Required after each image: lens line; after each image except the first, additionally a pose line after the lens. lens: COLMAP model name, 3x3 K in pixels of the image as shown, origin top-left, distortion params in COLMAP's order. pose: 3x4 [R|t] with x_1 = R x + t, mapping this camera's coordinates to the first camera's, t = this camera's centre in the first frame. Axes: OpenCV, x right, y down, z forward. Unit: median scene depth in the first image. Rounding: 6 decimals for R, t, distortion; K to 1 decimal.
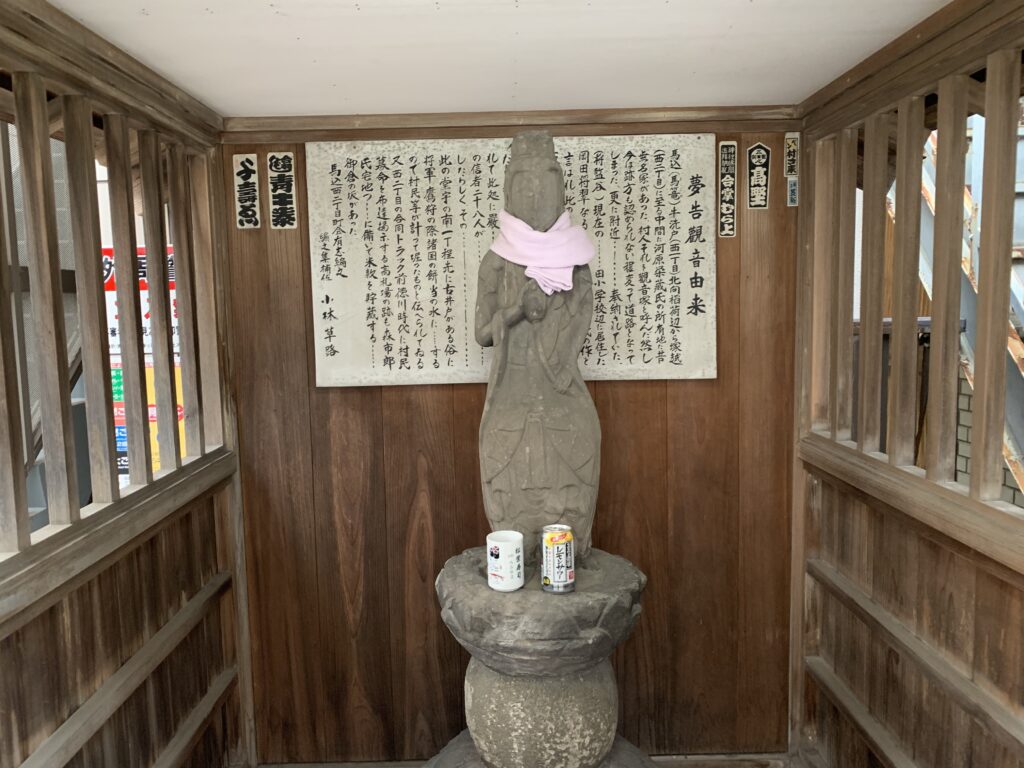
lens RADIAL K [[778.1, 0, 517.0], [0, 778.1, 385.5], [0, 0, 1]] dist [0.062623, -0.003488]
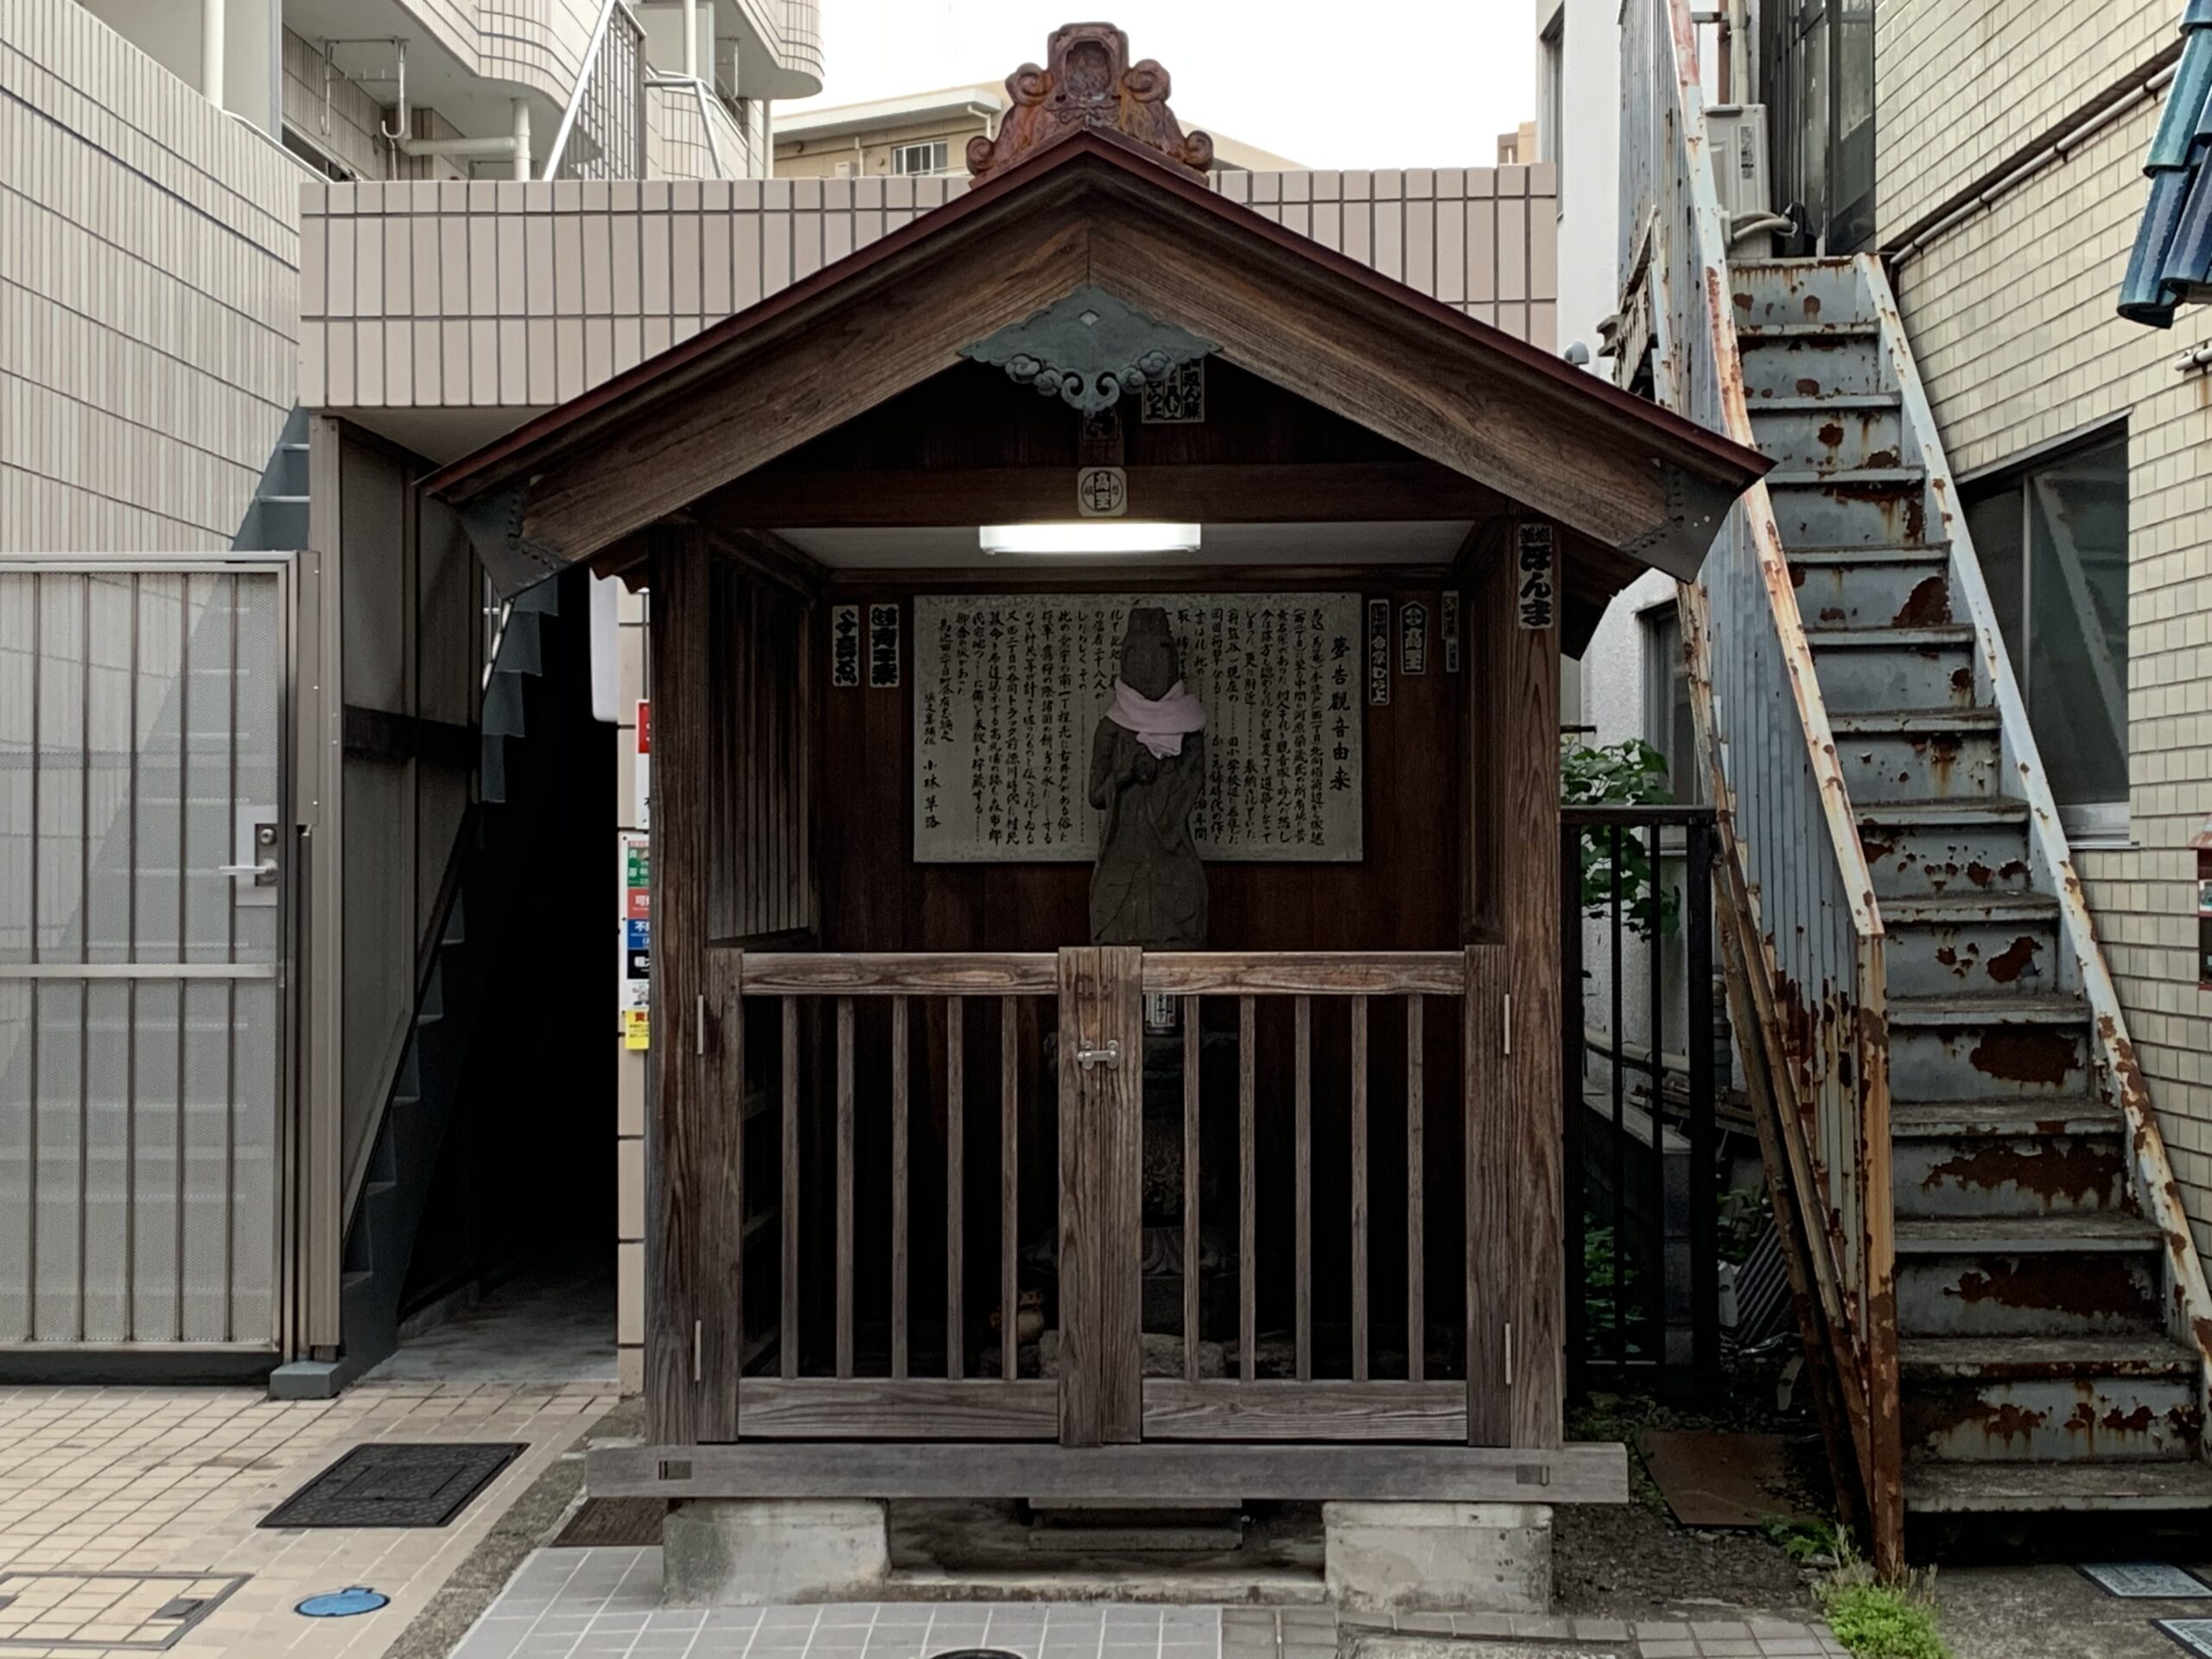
lens RADIAL K [[3218.8, 0, 1104.3], [0, 3218.8, 825.5], [0, 0, 1]] dist [-0.001781, 0.000000]
pose [[0.998840, 0.019495, -0.044027, 0.123089], [-0.023882, 0.994556, -0.101434, 0.331653], [0.041810, 0.102368, 0.993868, -2.677740]]
